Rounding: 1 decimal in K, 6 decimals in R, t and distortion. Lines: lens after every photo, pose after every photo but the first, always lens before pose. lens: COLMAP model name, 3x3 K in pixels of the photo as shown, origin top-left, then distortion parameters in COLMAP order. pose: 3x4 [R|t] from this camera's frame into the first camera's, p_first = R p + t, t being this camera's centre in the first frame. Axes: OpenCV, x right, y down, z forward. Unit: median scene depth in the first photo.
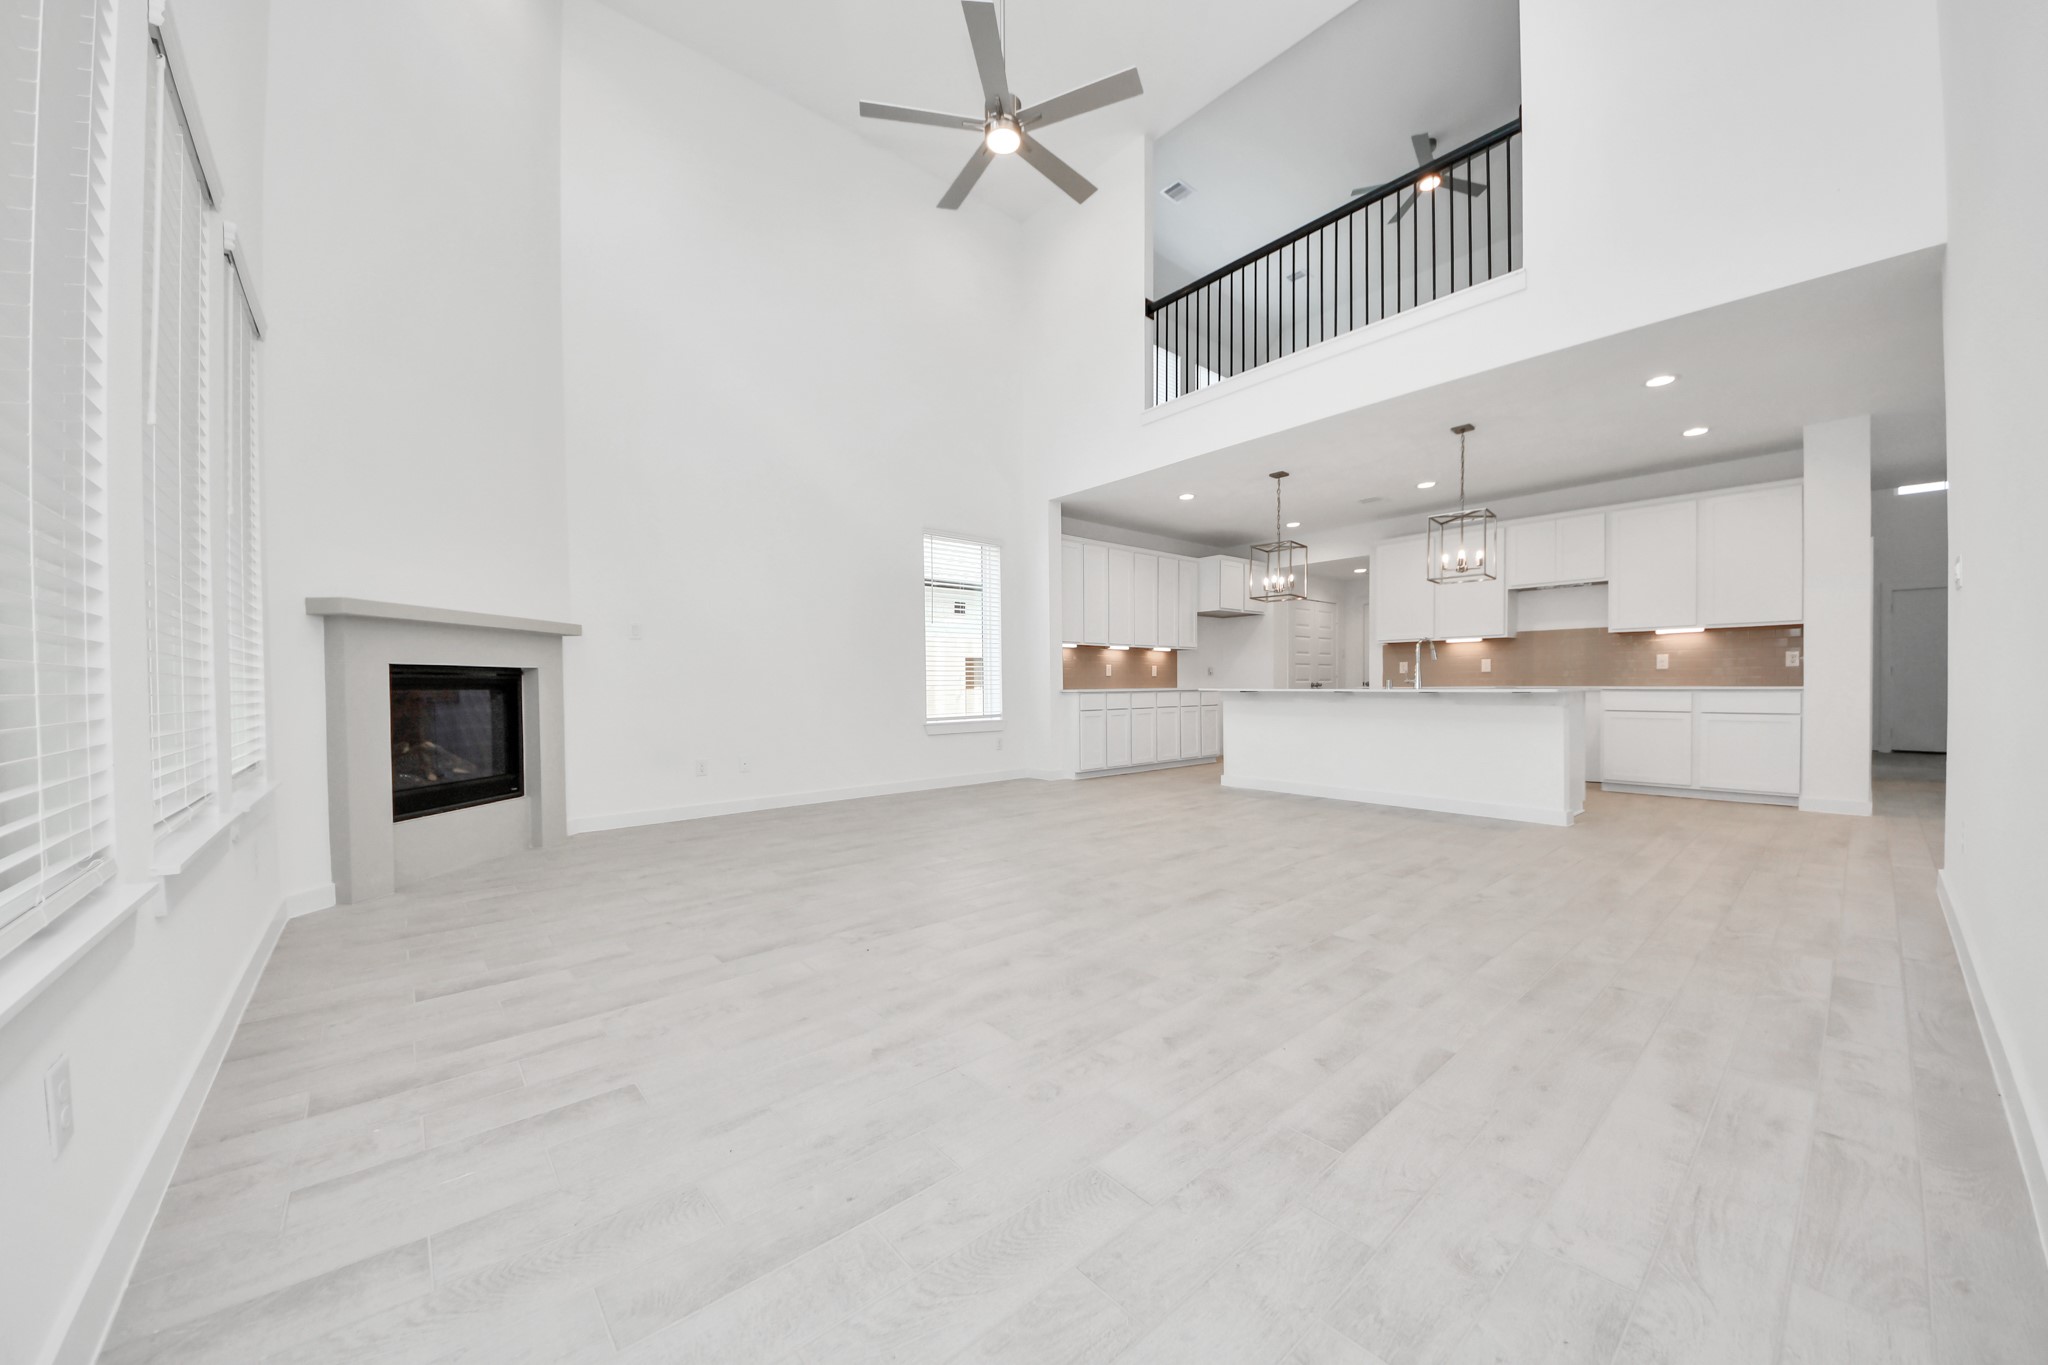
lens RADIAL K [[747.4, 0, 998.0], [0, 747.4, 693.2], [0, 0, 1]] dist [-0.022480, -0.000274]
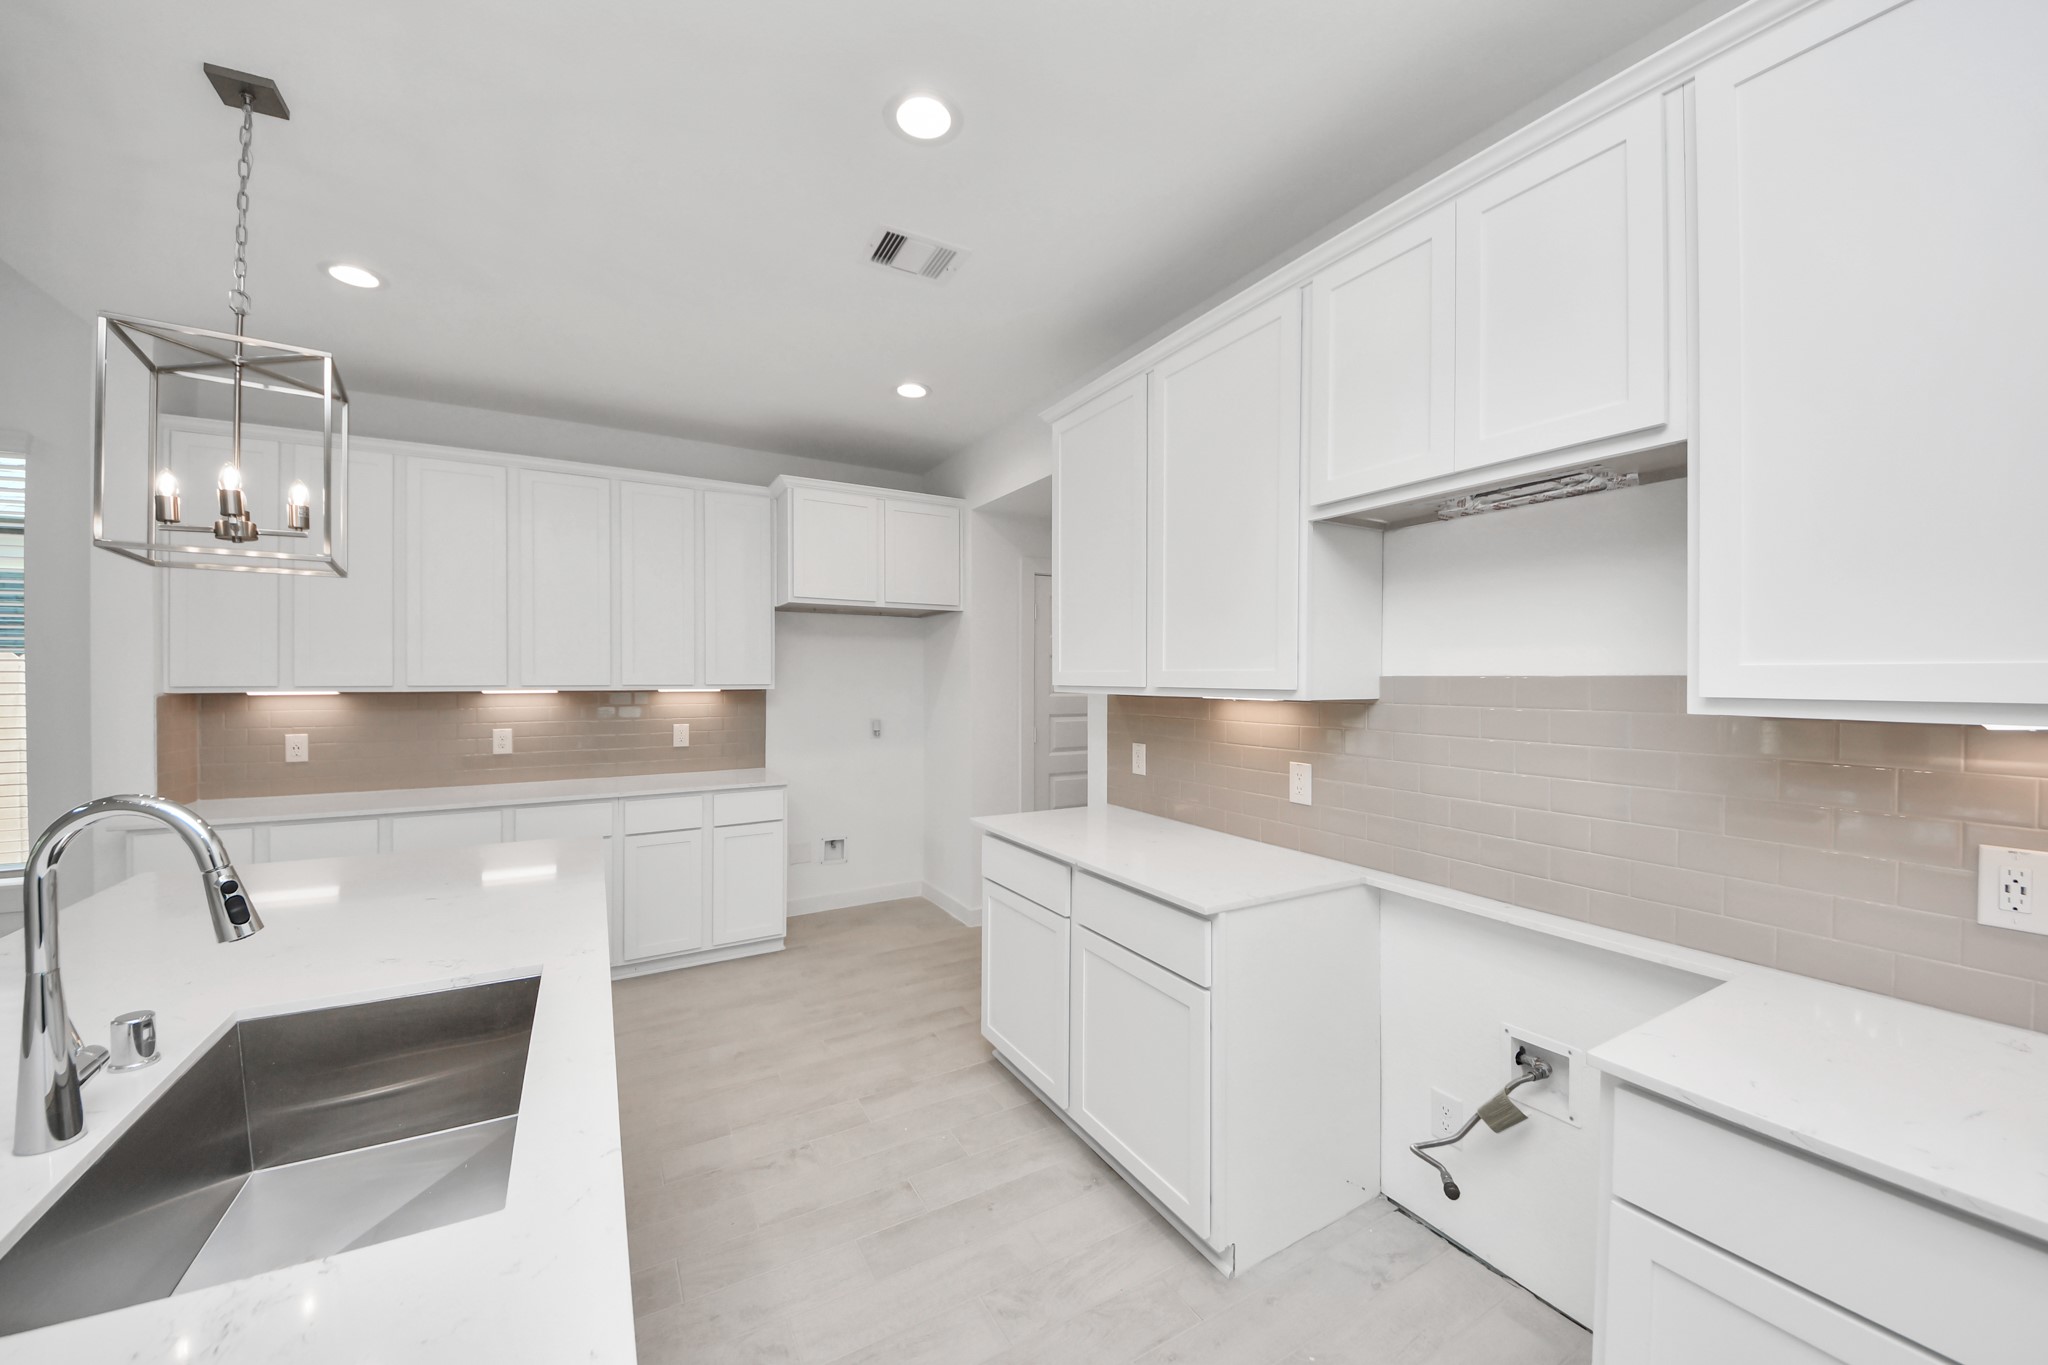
lens RADIAL K [[748.7, 0, 1023.6], [0, 748.7, 679.0], [0, 0, 1]] dist [0.000501, -0.000436]
pose [[0.985880, 0.007410, -0.167289, 0.659164], [-0.008220, 0.999958, -0.004150, -0.085429], [0.167251, 0.005466, 0.985899, 0.748567]]
